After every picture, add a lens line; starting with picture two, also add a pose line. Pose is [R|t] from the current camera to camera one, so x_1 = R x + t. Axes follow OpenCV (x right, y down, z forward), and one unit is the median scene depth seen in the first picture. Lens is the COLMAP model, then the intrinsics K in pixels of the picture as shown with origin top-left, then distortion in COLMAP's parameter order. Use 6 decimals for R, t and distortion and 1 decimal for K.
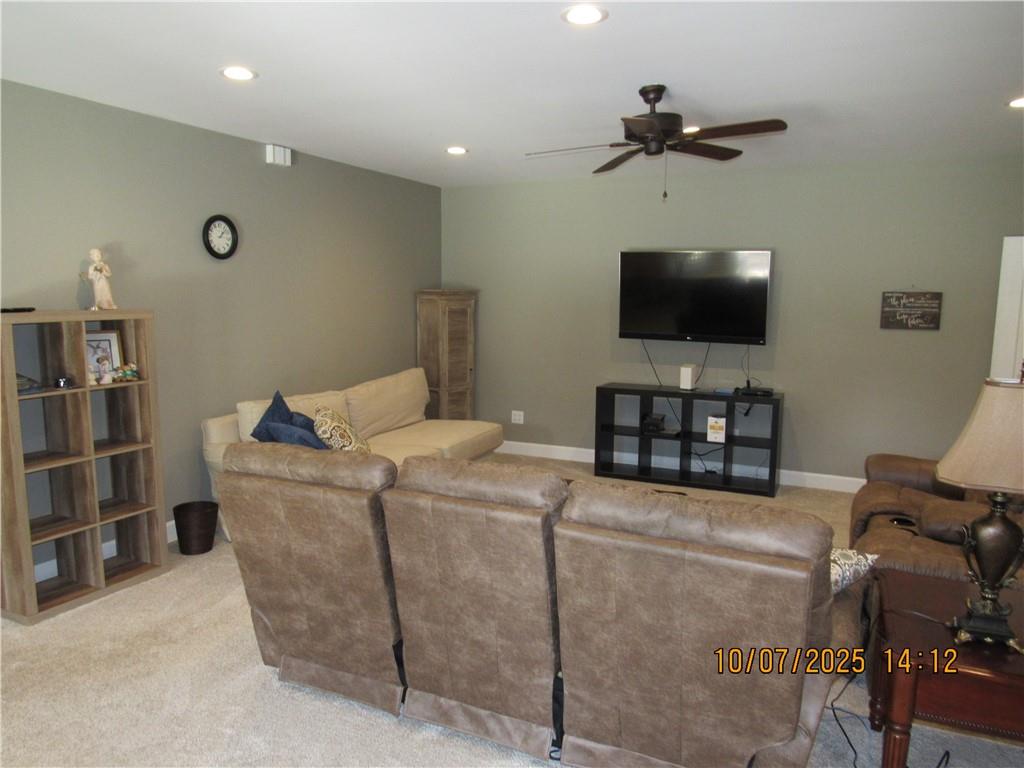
lens RADIAL K [[759.0, 0, 512.0], [0, 759.0, 384.0], [0, 0, 1]] dist [0.005898, 0.001819]
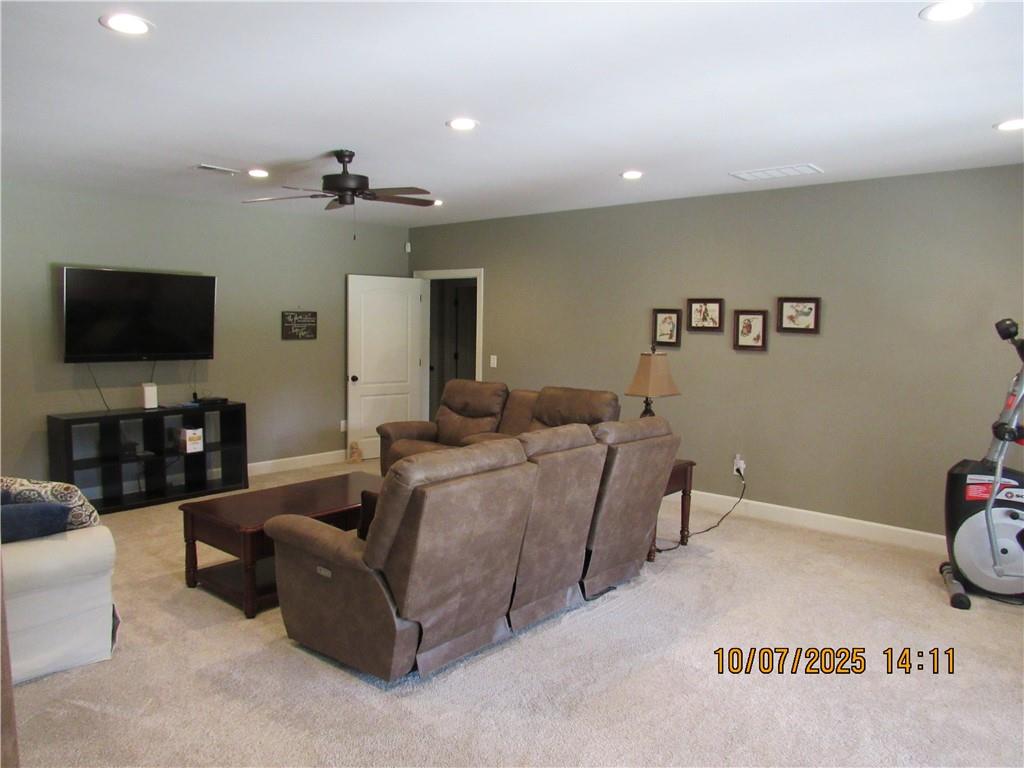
lens RADIAL K [[759.0, 0, 512.0], [0, 759.0, 384.0], [0, 0, 1]] dist [0.005898, 0.001819]
pose [[0.274524, -0.097301, 0.956645, -0.643104], [0.115191, 0.991031, 0.067743, -0.041026], [-0.954656, 0.091600, 0.283270, 0.271741]]
